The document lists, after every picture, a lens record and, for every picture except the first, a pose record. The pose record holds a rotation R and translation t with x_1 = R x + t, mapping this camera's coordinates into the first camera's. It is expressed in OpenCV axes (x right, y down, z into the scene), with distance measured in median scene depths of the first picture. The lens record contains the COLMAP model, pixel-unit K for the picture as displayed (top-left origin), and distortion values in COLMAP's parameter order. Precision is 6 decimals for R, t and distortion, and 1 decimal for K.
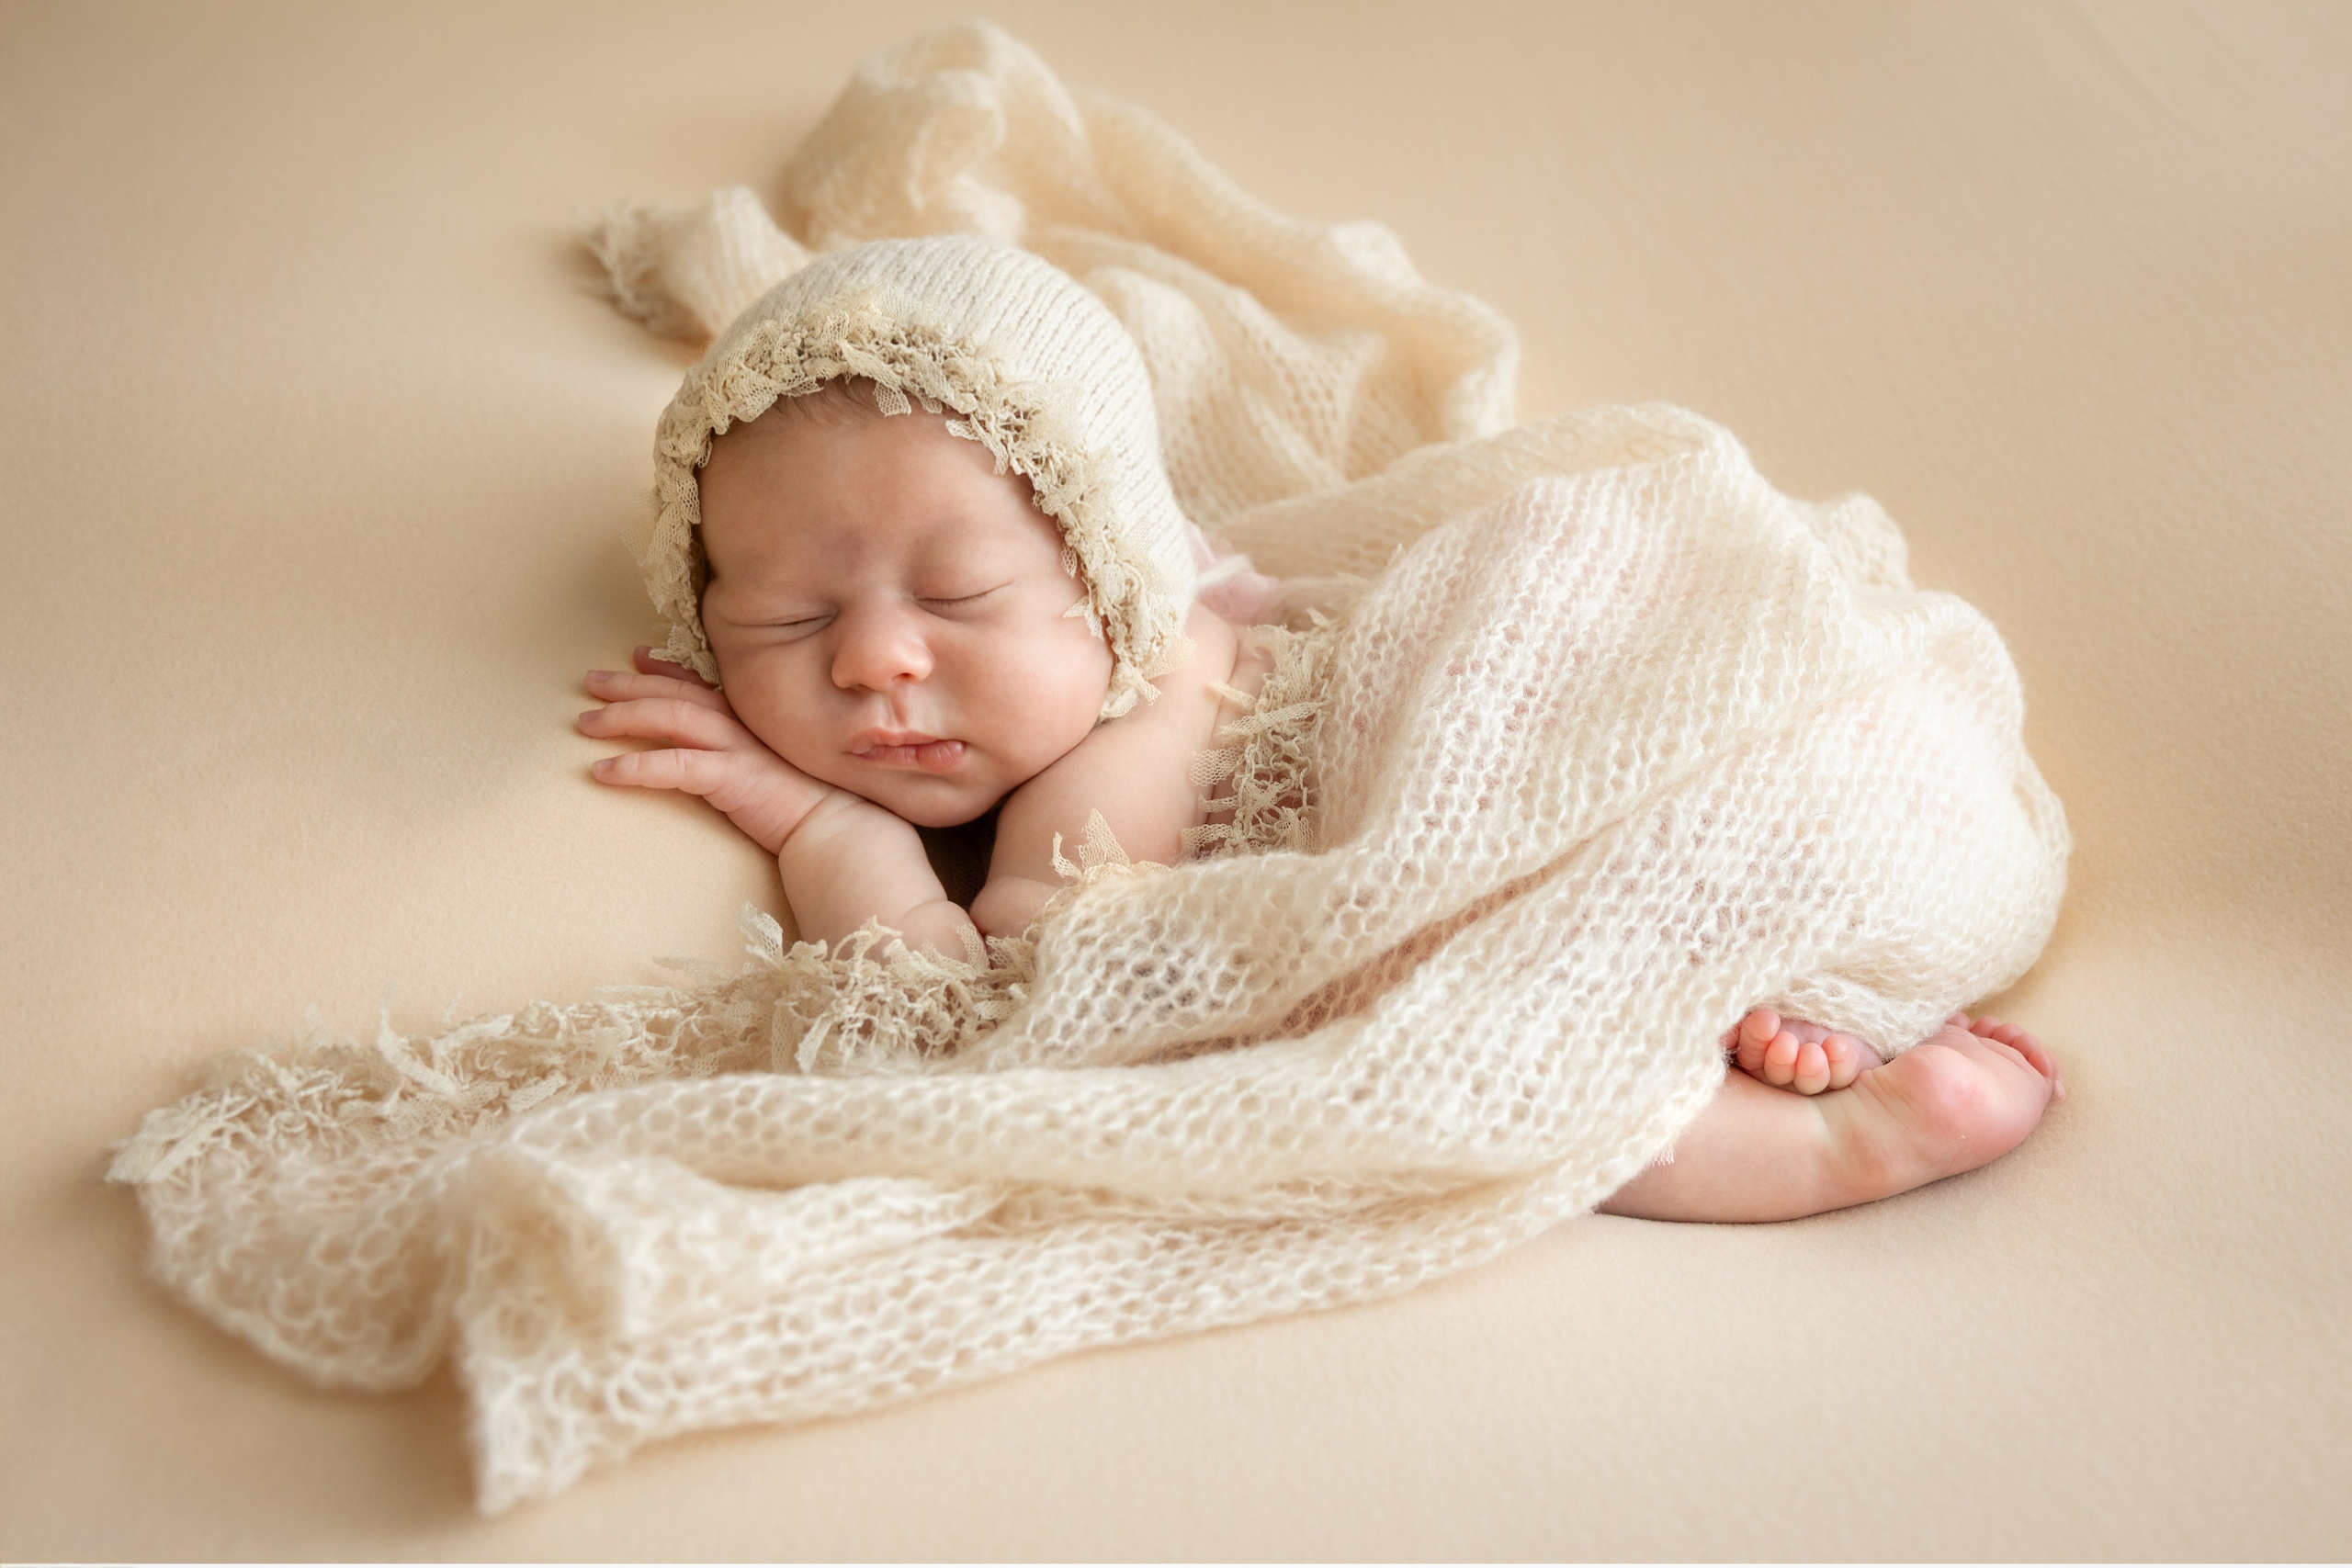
lens RADIAL K [[2246.5, 0, 1185.8], [0, 2246.5, 802.7], [0, 0, 1]] dist [0.032286, 0.000000]
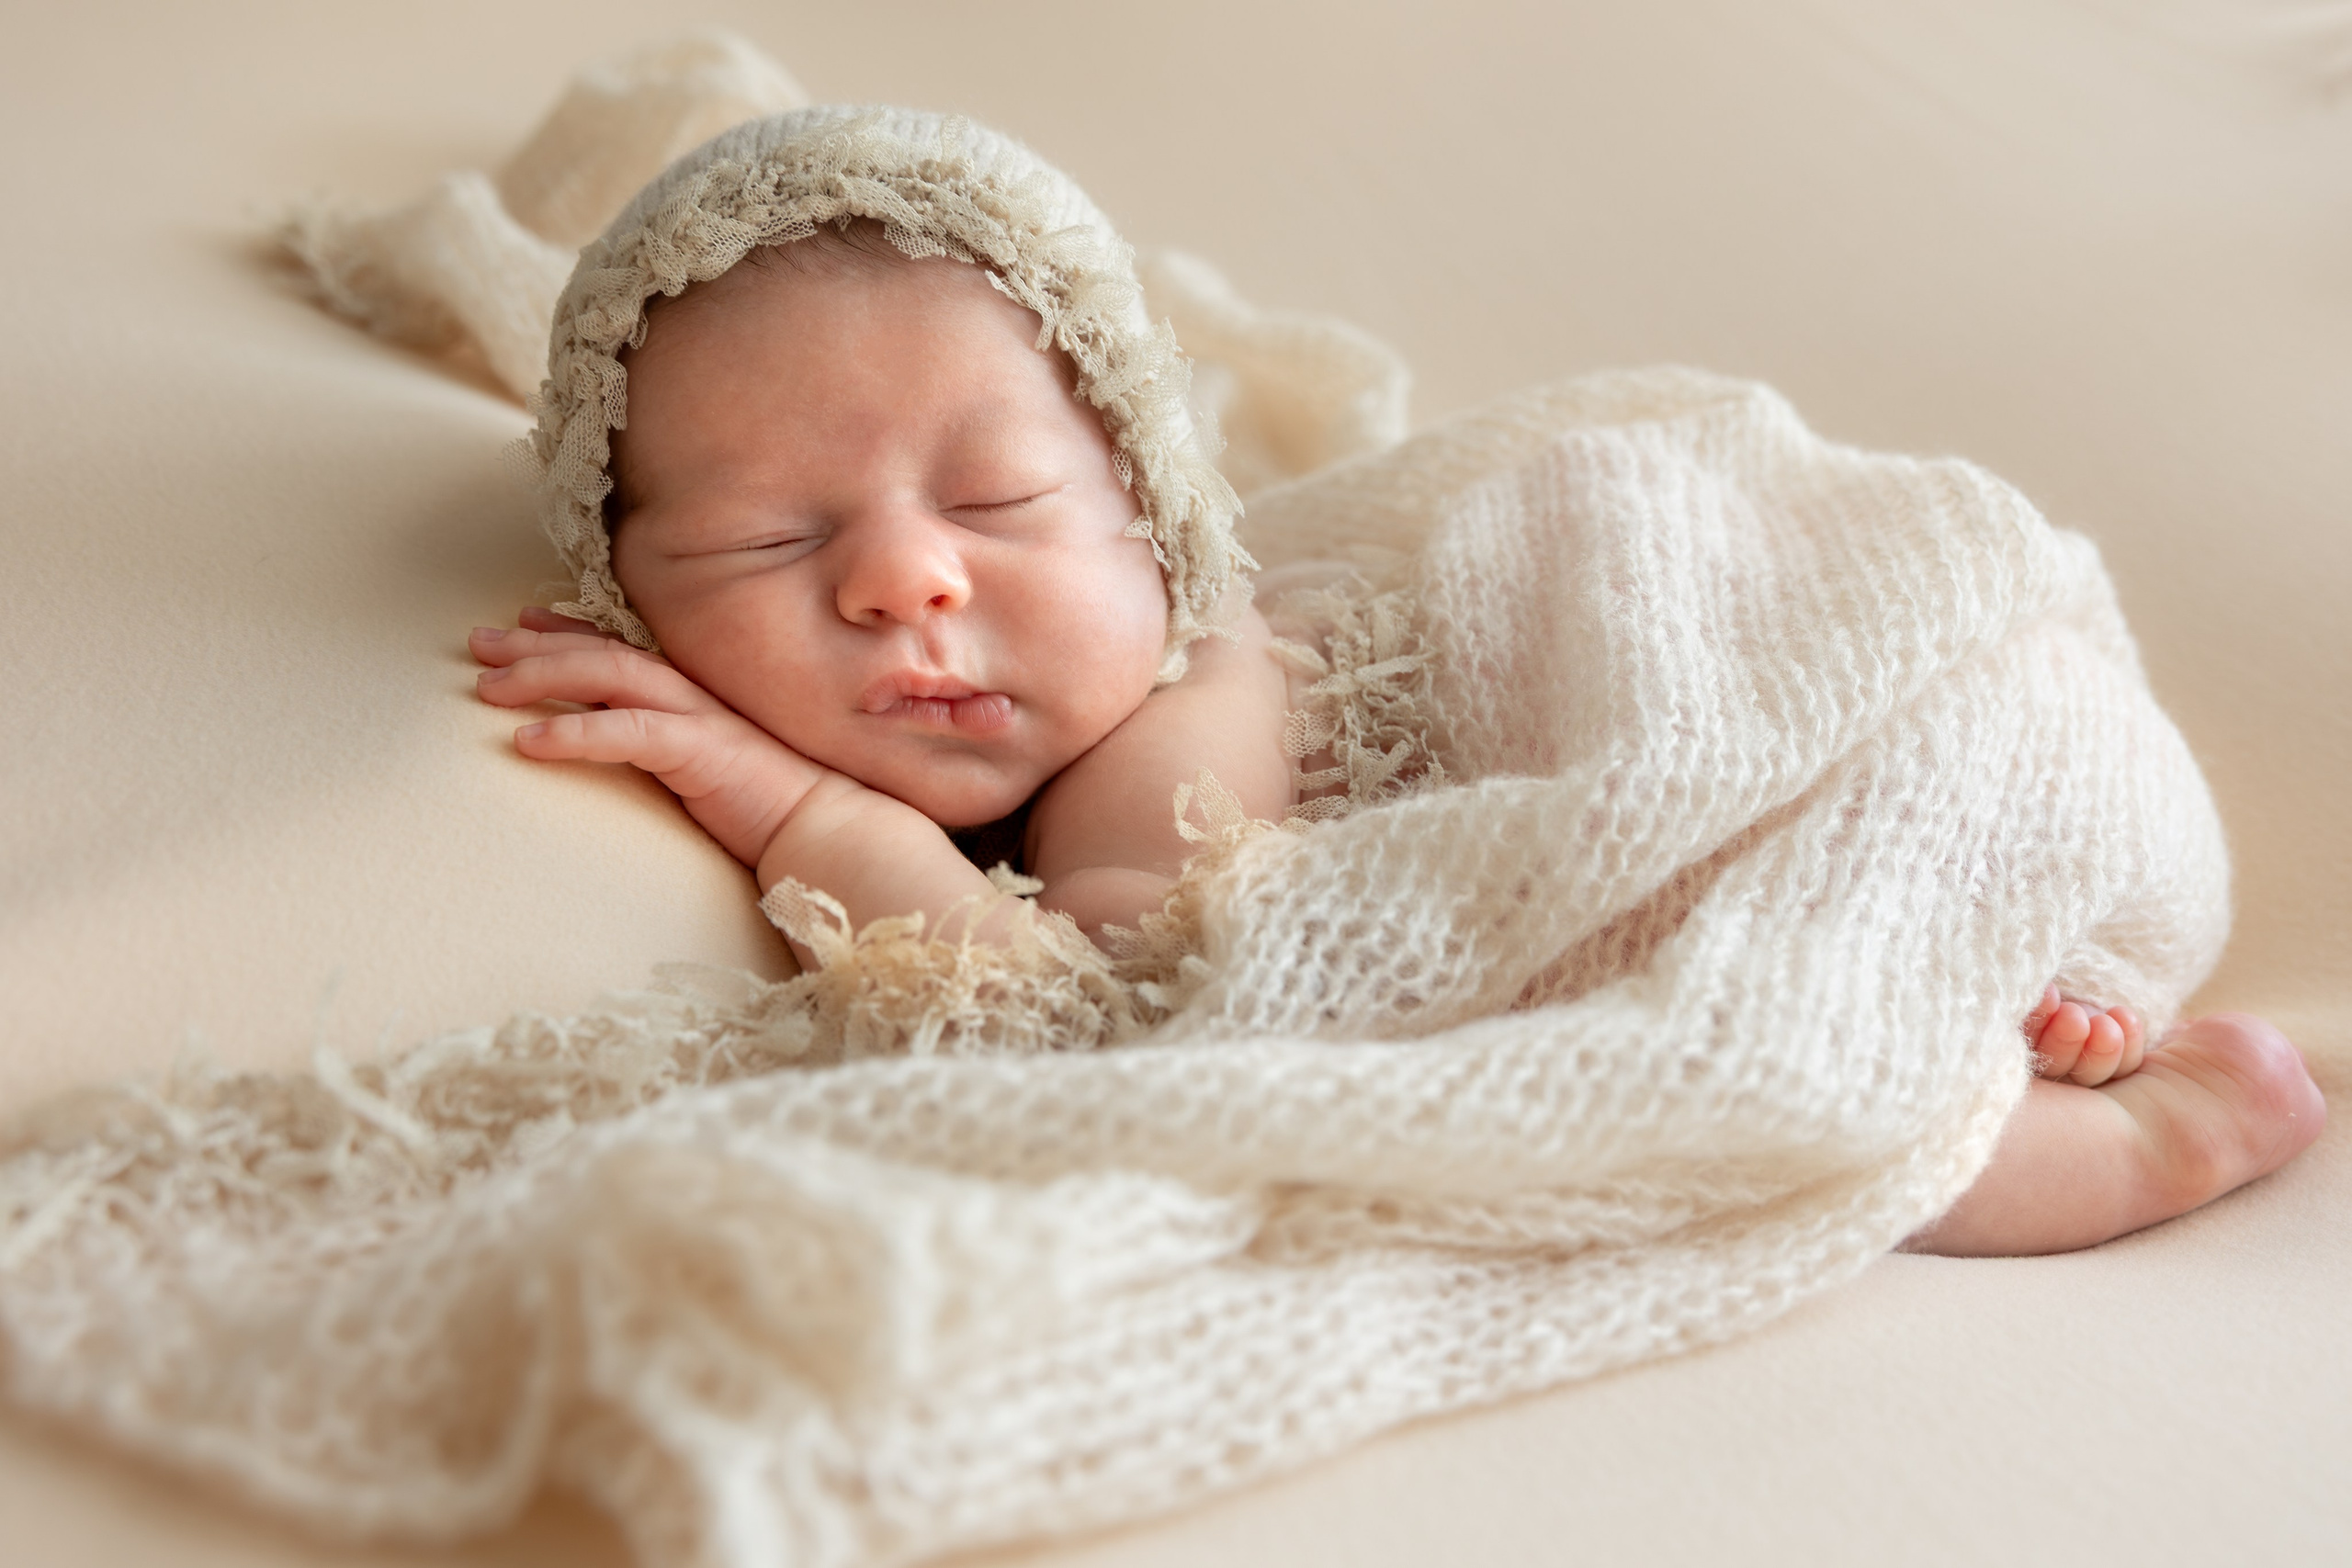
lens RADIAL K [[2462.3, 0, 1167.7], [0, 2462.3, 770.1], [0, 0, 1]] dist [0.010587, 0.000000]
pose [[0.976309, -0.035054, 0.213522, -0.247207], [0.067672, 0.986755, -0.147428, 0.135762], [-0.205526, 0.158385, 0.965750, 0.215739]]
